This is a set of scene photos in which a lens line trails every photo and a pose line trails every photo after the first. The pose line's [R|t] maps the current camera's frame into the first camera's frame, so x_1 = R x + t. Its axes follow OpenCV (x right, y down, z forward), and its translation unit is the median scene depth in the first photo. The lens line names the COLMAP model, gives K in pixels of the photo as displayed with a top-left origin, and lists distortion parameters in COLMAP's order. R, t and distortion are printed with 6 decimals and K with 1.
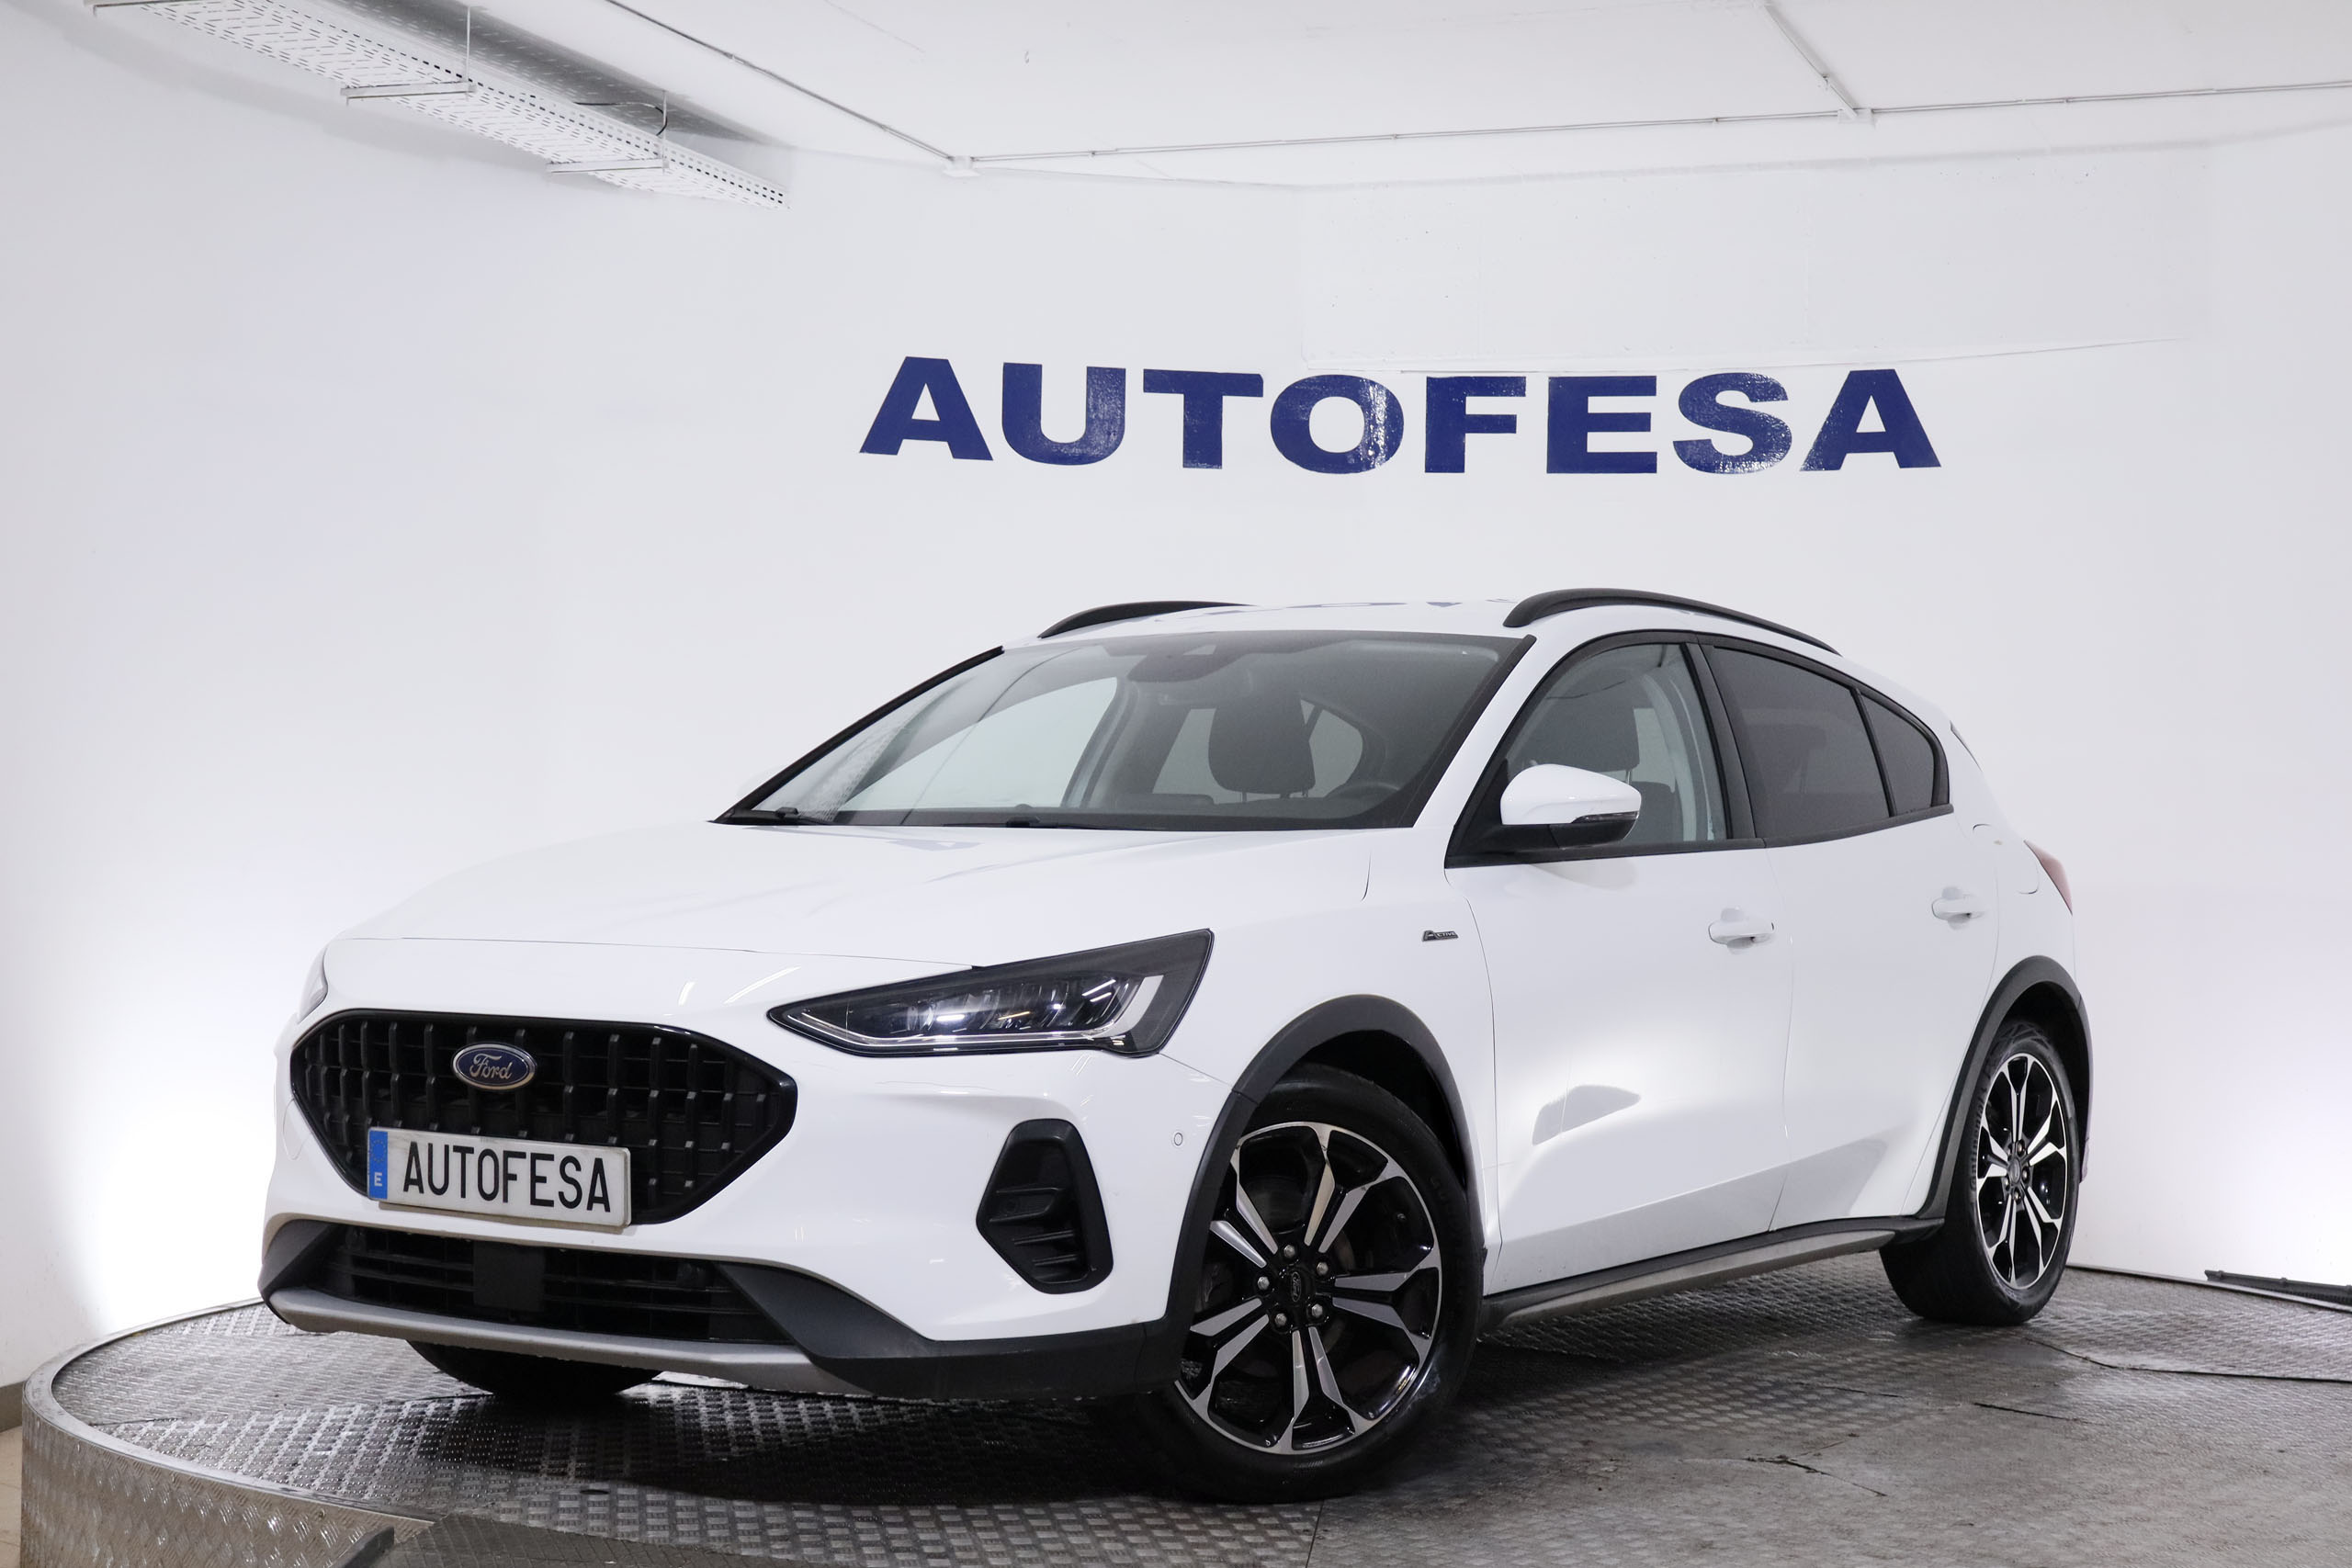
lens RADIAL K [[4301.4, 0, 1128.8], [0, 4301.4, 780.5], [0, 0, 1]] dist [-0.006104, 0.000000]
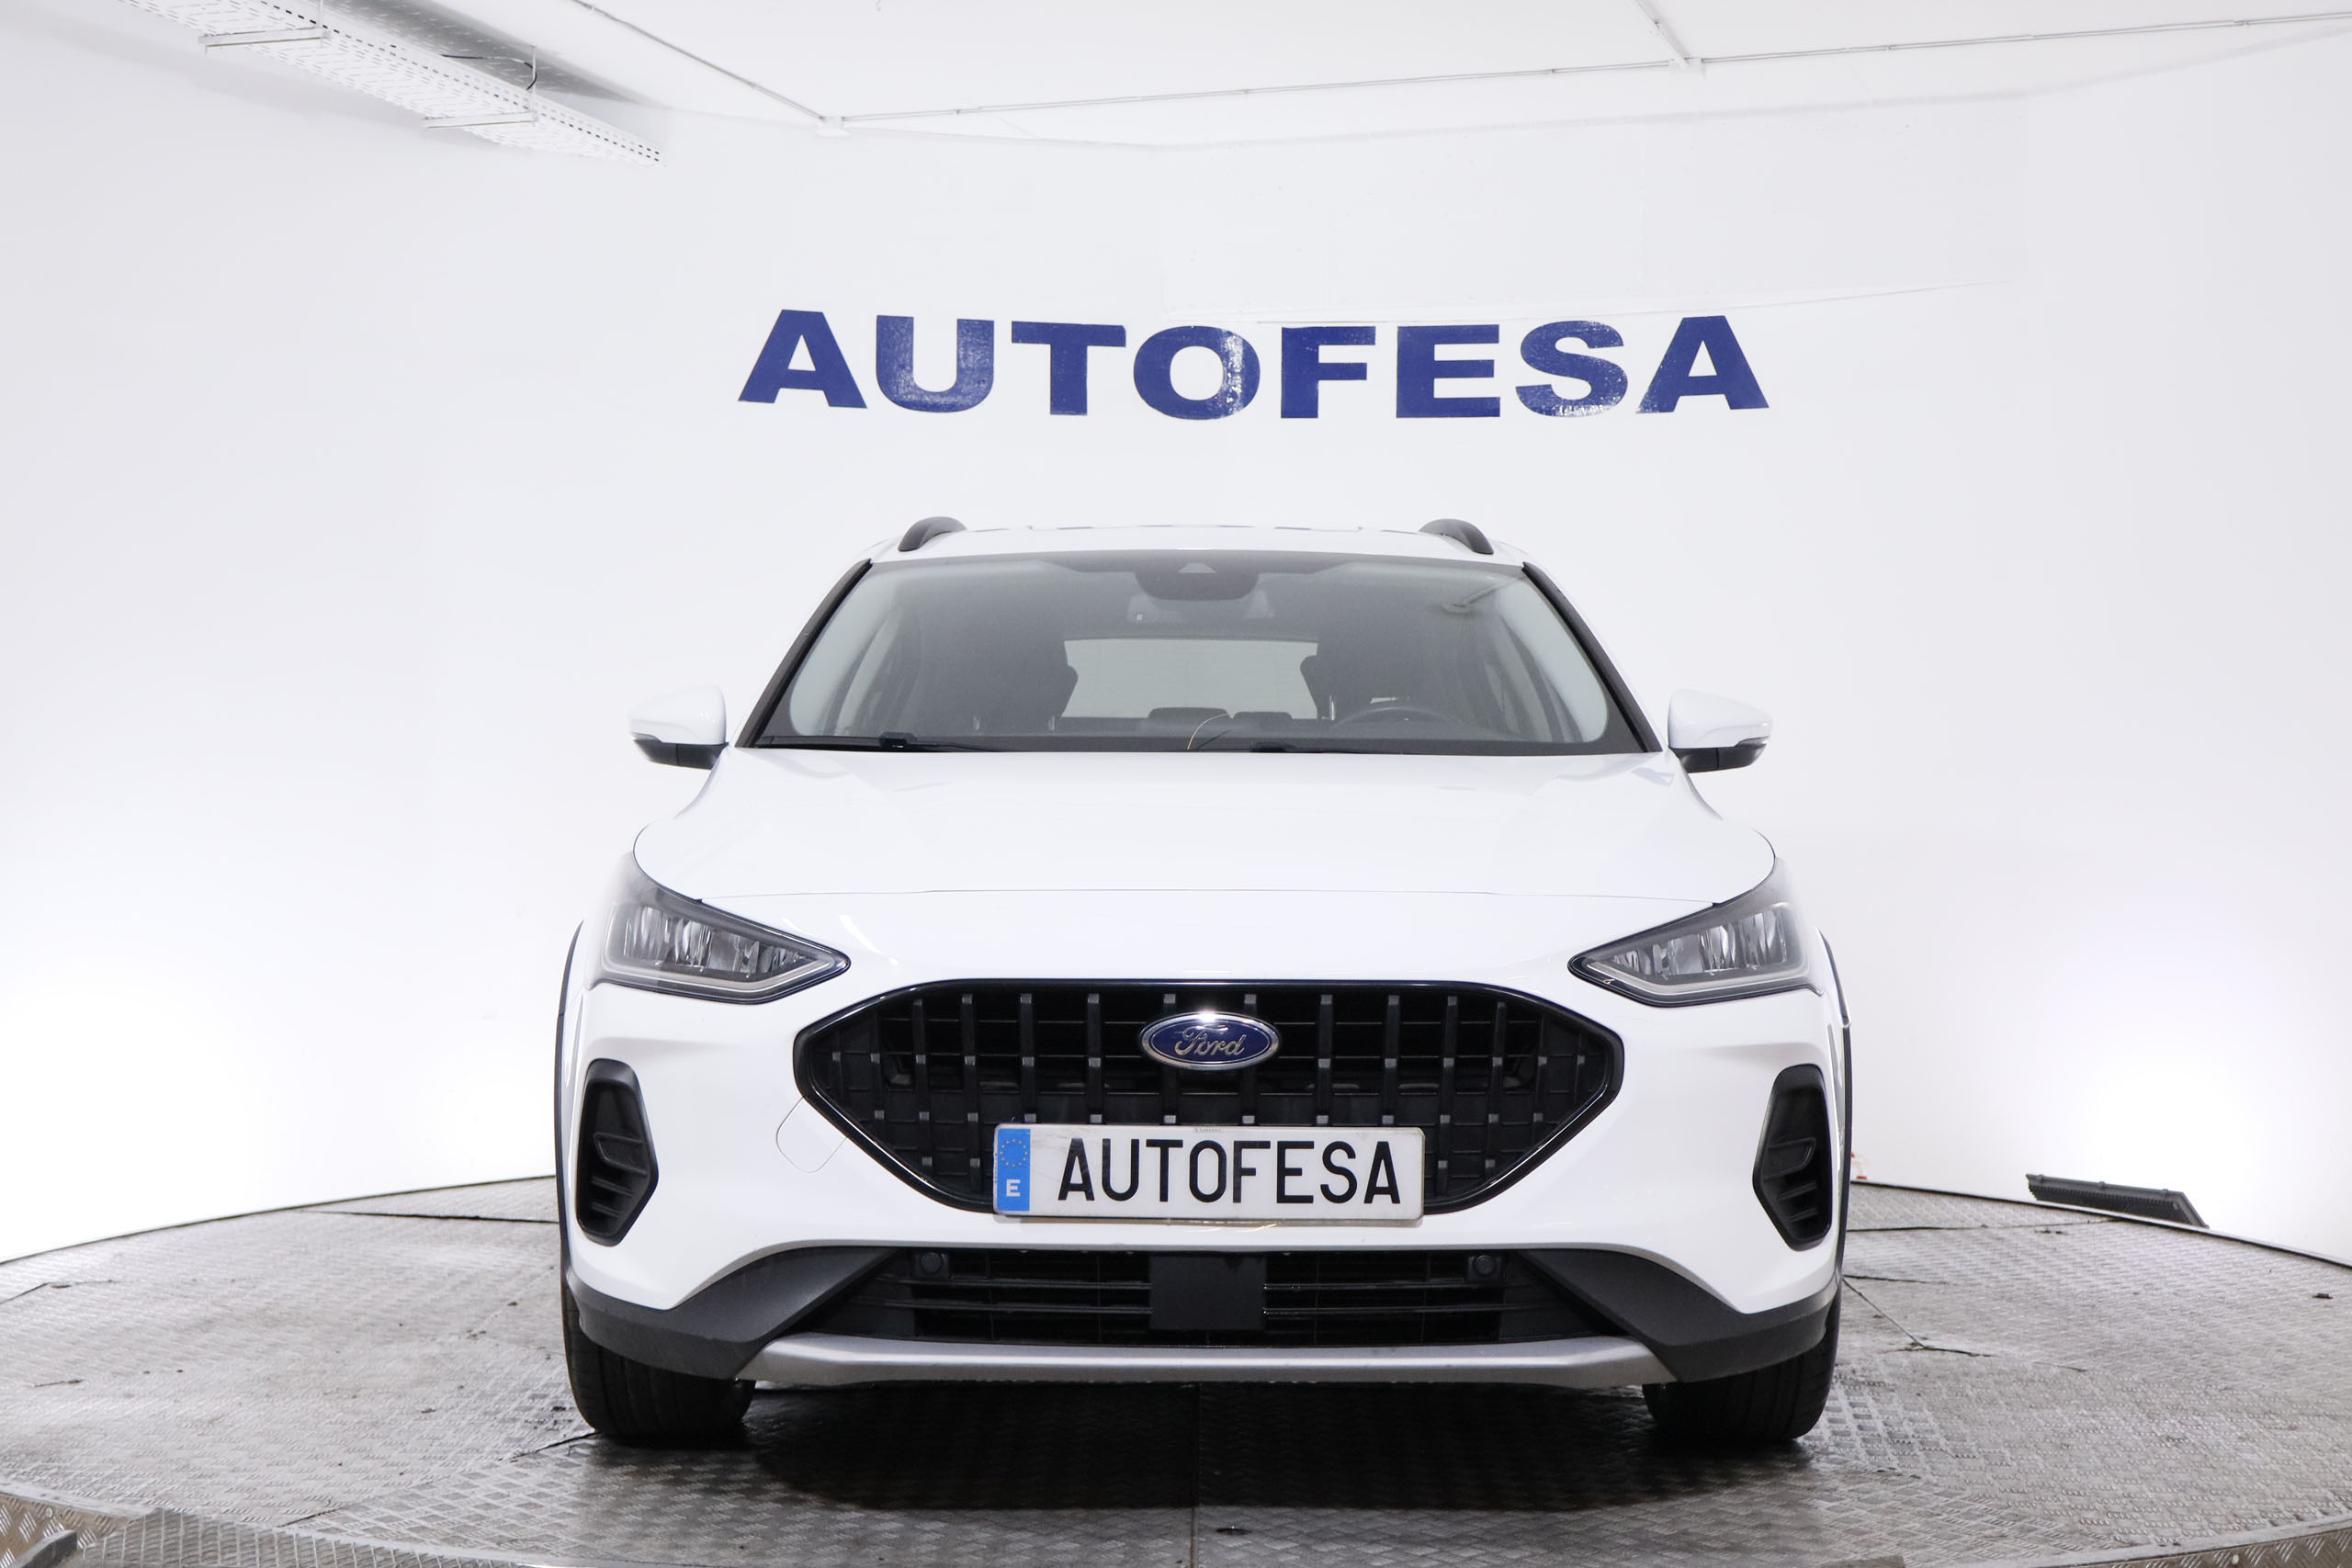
lens RADIAL K [[3518.7, 0, 1207.7], [0, 3518.7, 790.1], [0, 0, 1]] dist [0.007726, 0.000000]
pose [[0.999575, -0.009013, 0.027715, 0.026852], [0.008501, 0.999792, 0.018533, 0.003150], [-0.027876, -0.018289, 0.999444, 0.141944]]
